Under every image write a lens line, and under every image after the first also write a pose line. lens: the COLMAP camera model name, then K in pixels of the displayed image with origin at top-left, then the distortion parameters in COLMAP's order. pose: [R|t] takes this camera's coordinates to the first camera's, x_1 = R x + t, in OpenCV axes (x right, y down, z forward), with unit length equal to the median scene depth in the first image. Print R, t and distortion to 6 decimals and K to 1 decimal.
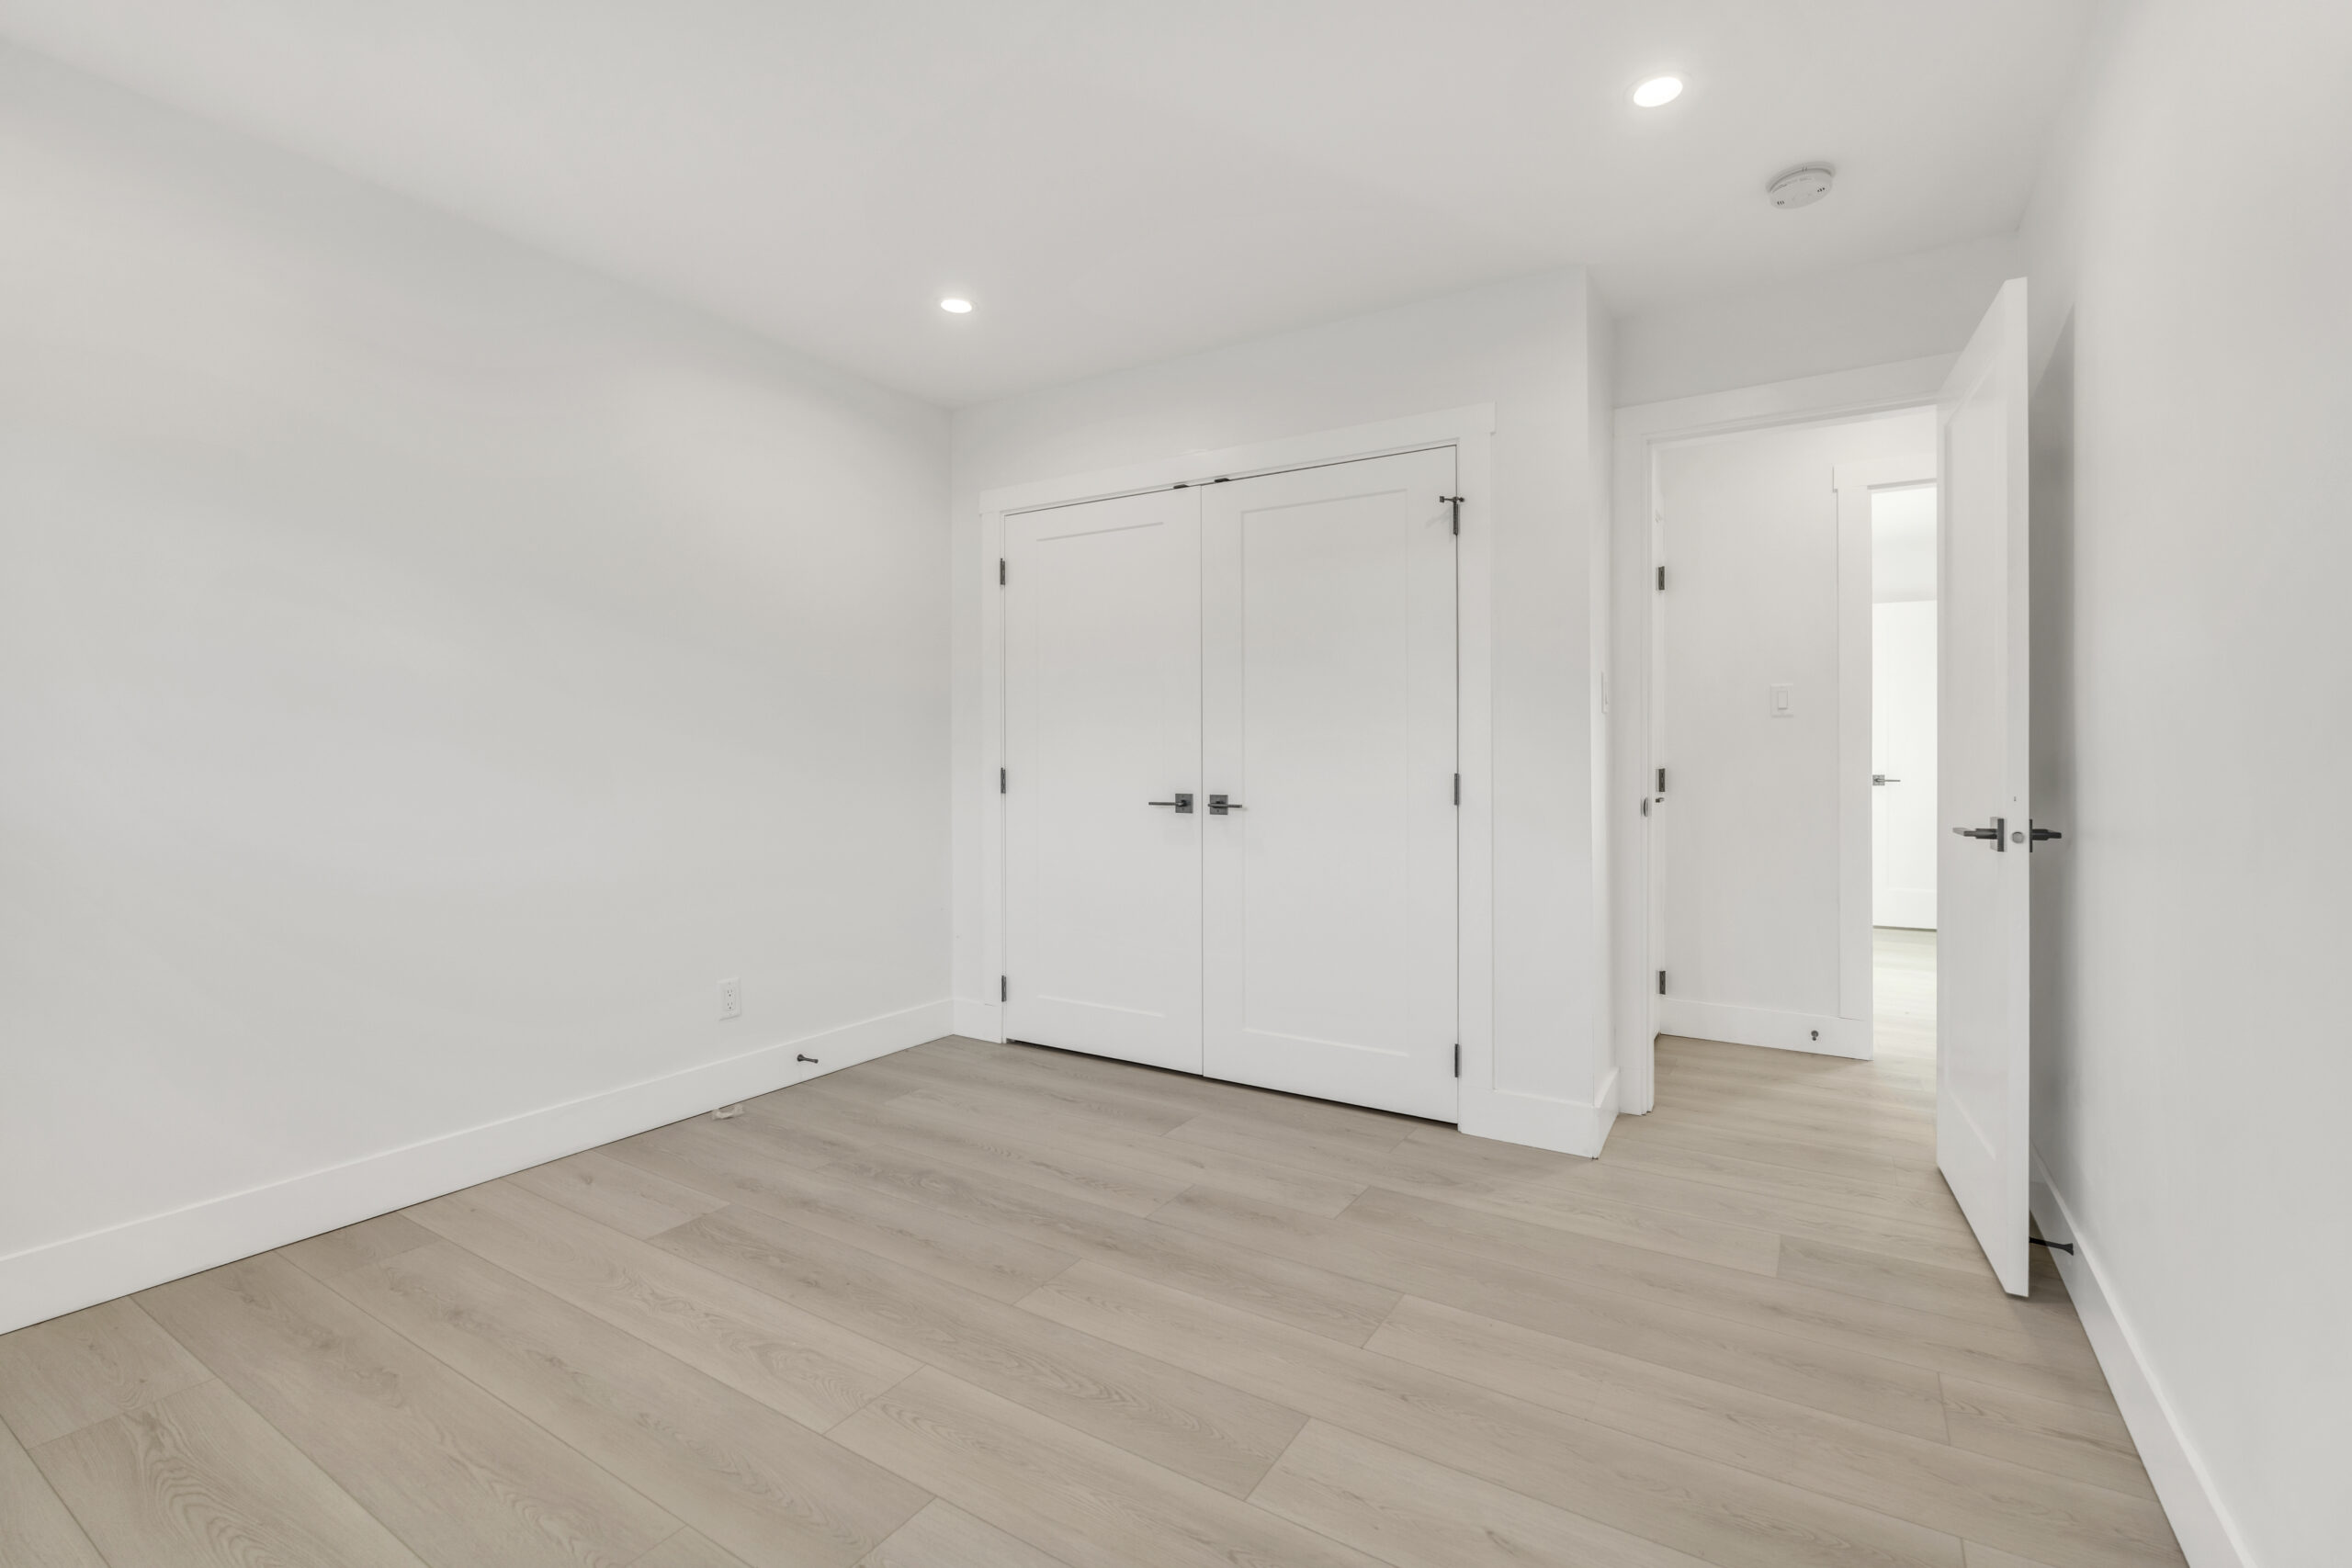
lens RADIAL K [[1045.1, 0, 1169.5], [0, 1045.1, 751.9], [0, 0, 1]] dist [-0.001005, 0.000179]
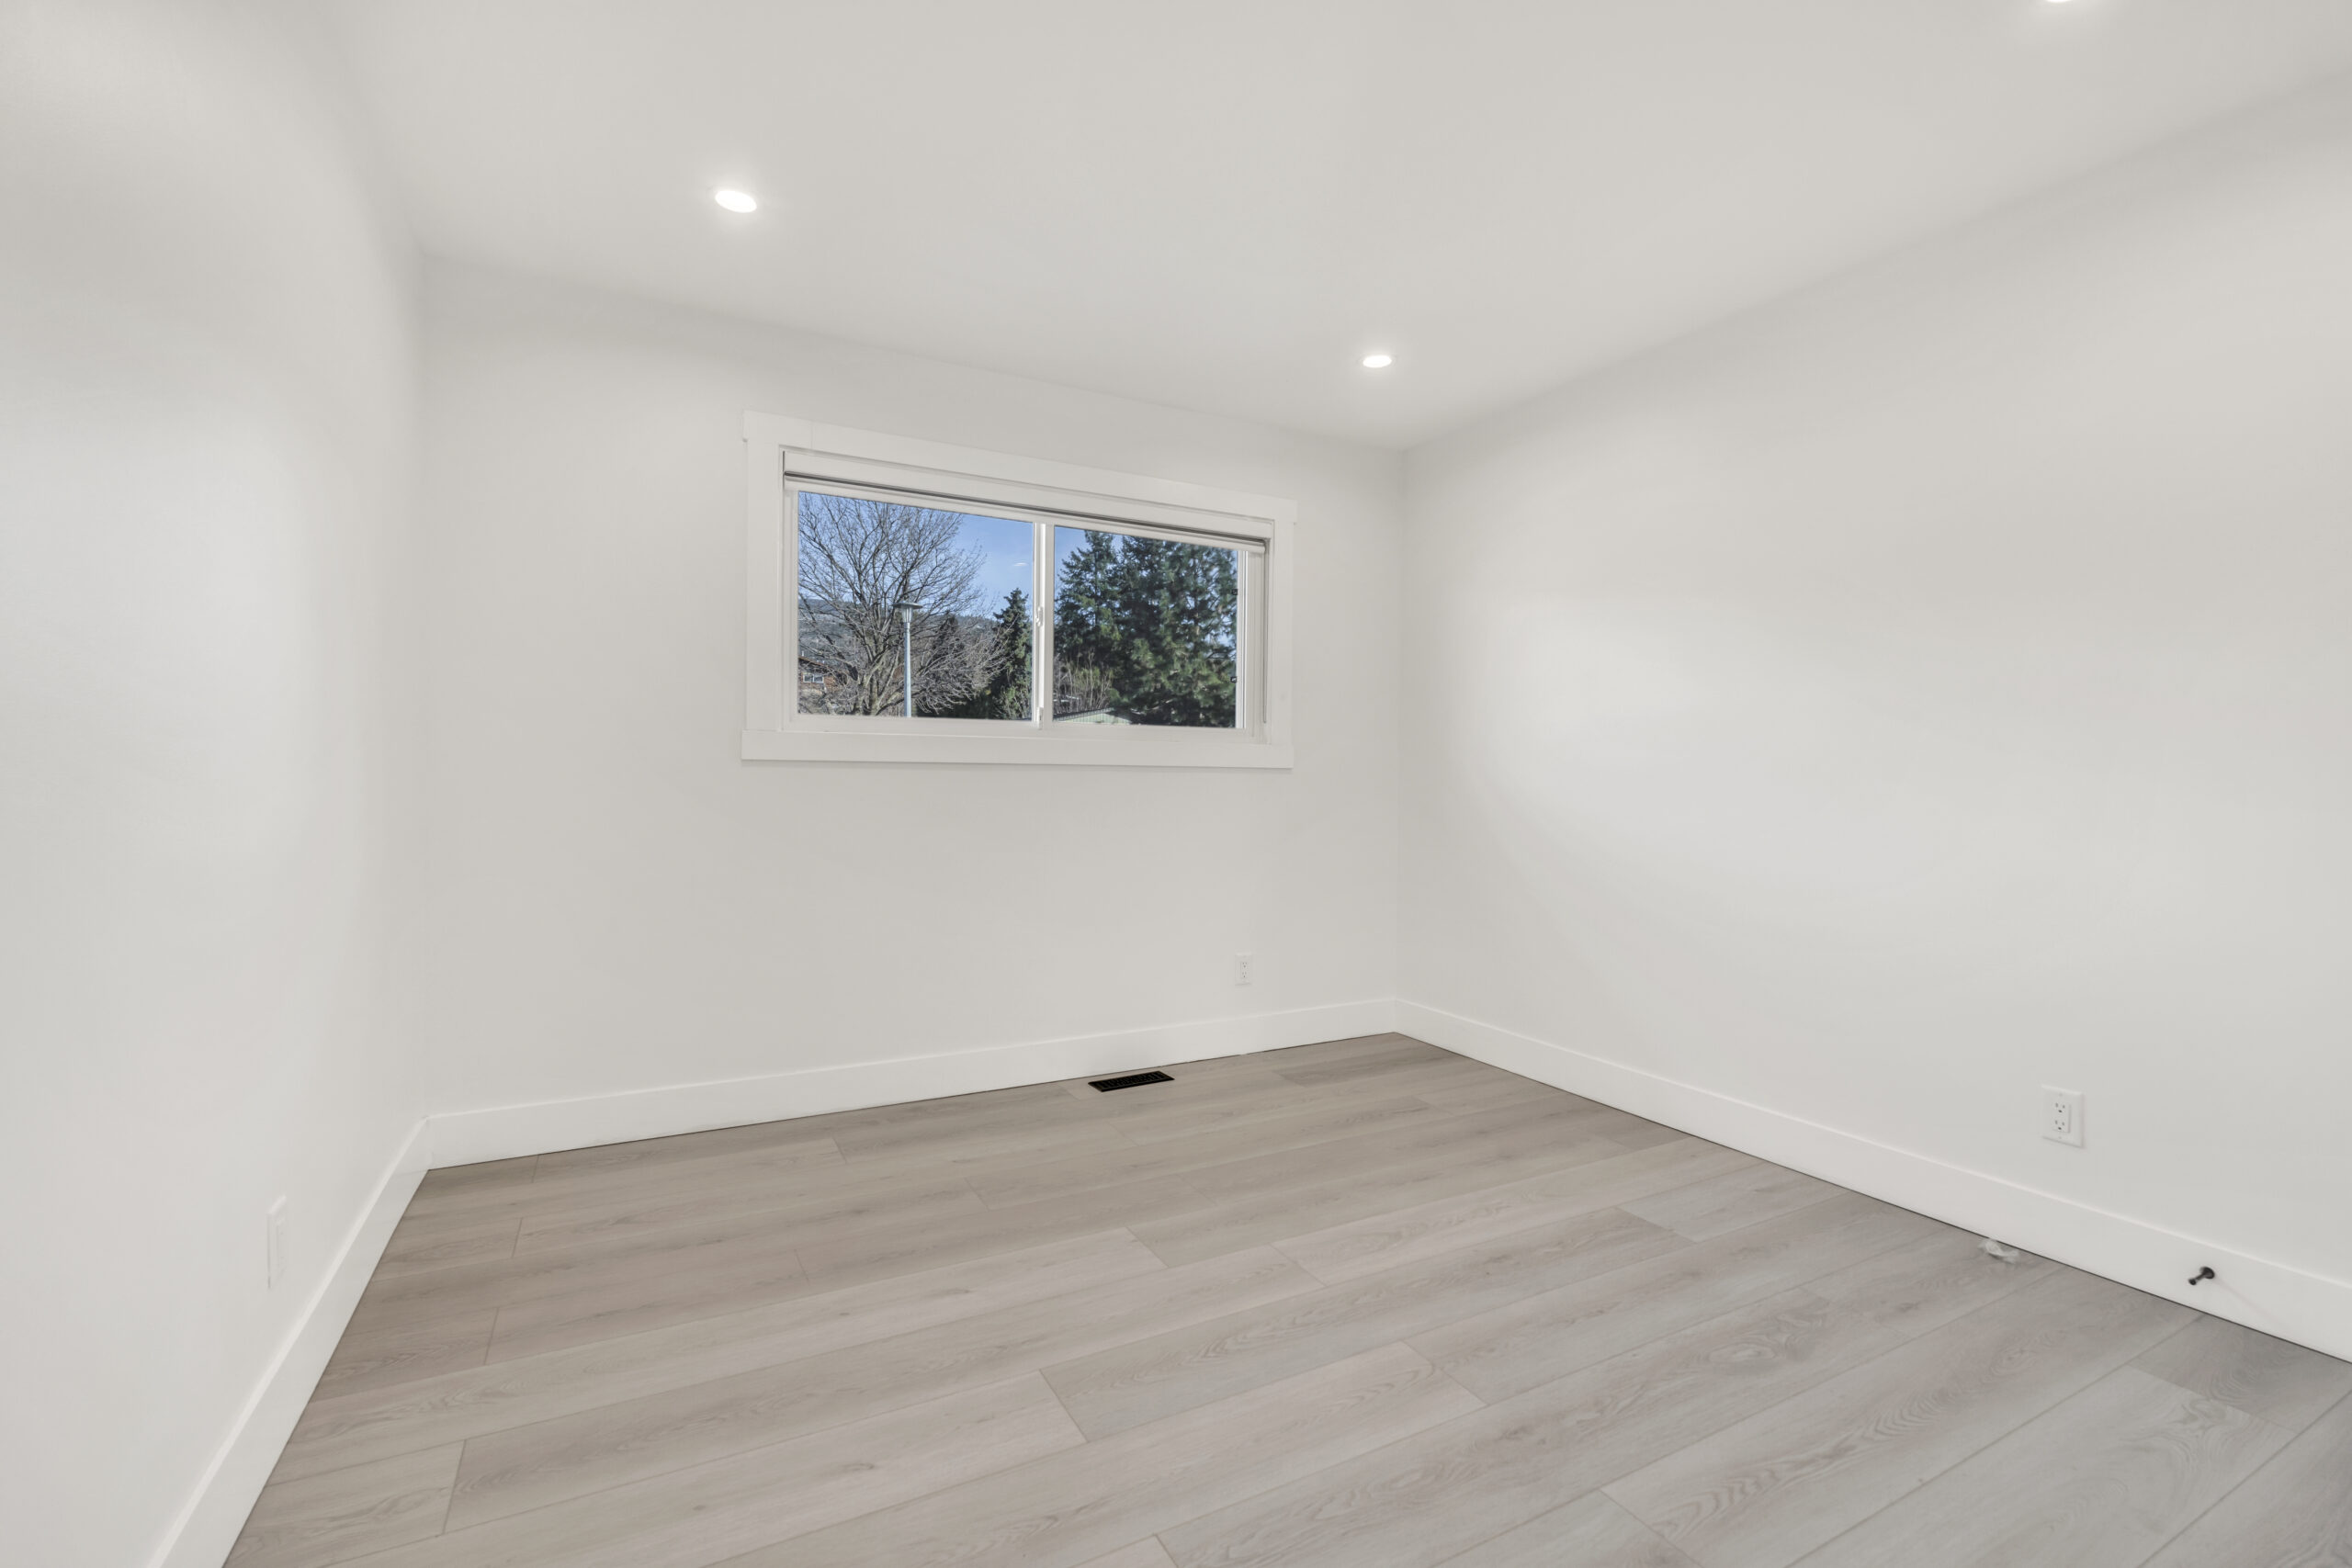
lens RADIAL K [[1045.1, 0, 1169.5], [0, 1045.1, 751.9], [0, 0, 1]] dist [-0.001005, 0.000179]
pose [[-0.507312, -0.024882, -0.861403, 0.745239], [-0.006872, 0.999668, -0.024829, 0.016733], [0.861735, -0.006677, -0.507314, 1.227559]]
